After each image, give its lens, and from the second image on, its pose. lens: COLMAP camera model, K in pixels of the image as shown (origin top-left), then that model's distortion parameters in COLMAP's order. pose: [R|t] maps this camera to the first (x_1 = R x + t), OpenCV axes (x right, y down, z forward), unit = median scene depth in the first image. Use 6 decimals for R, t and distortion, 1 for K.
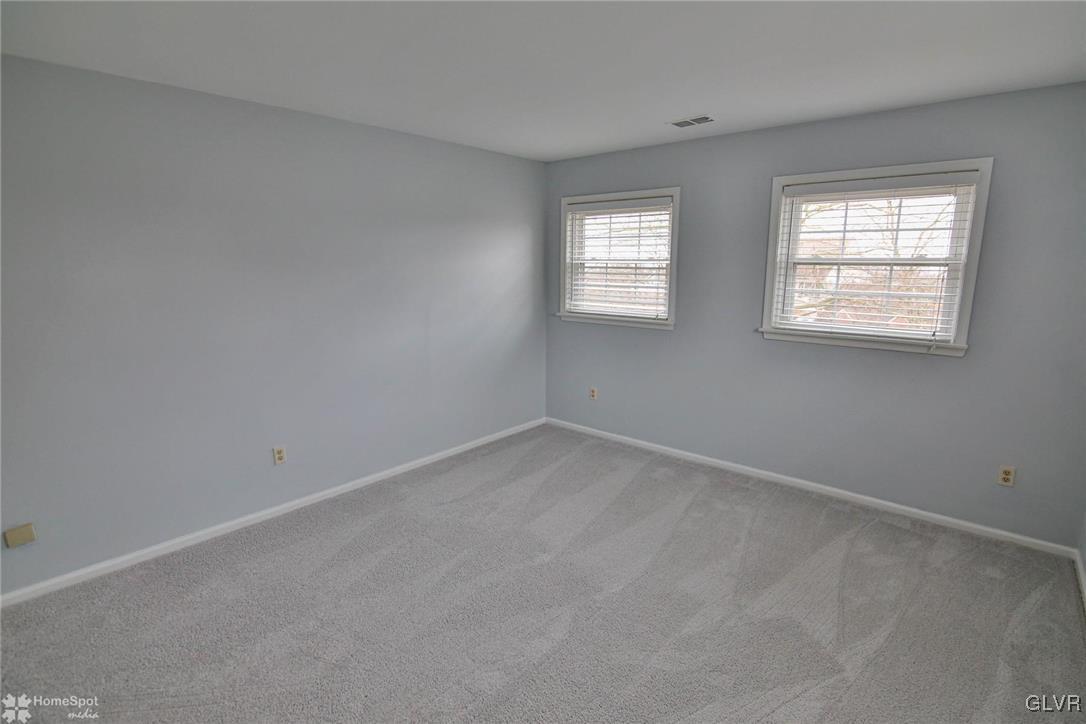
lens RADIAL K [[528.4, 0, 544.6], [0, 528.4, 367.7], [0, 0, 1]] dist [-0.020460, 0.002078]
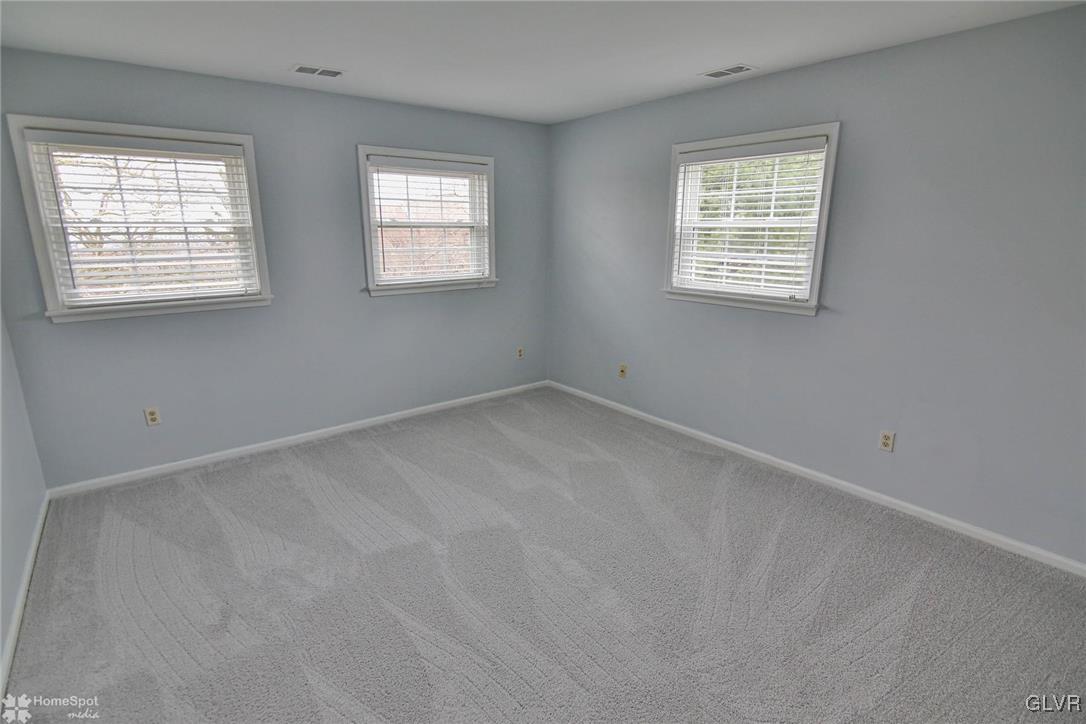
lens RADIAL K [[528.4, 0, 544.1], [0, 528.4, 367.7], [0, 0, 1]] dist [-0.020460, 0.002078]
pose [[0.180248, -0.255494, 0.949860, -0.585805], [0.186734, 0.957003, 0.221980, -0.089323], [-0.965733, 0.137360, 0.220208, 0.434119]]
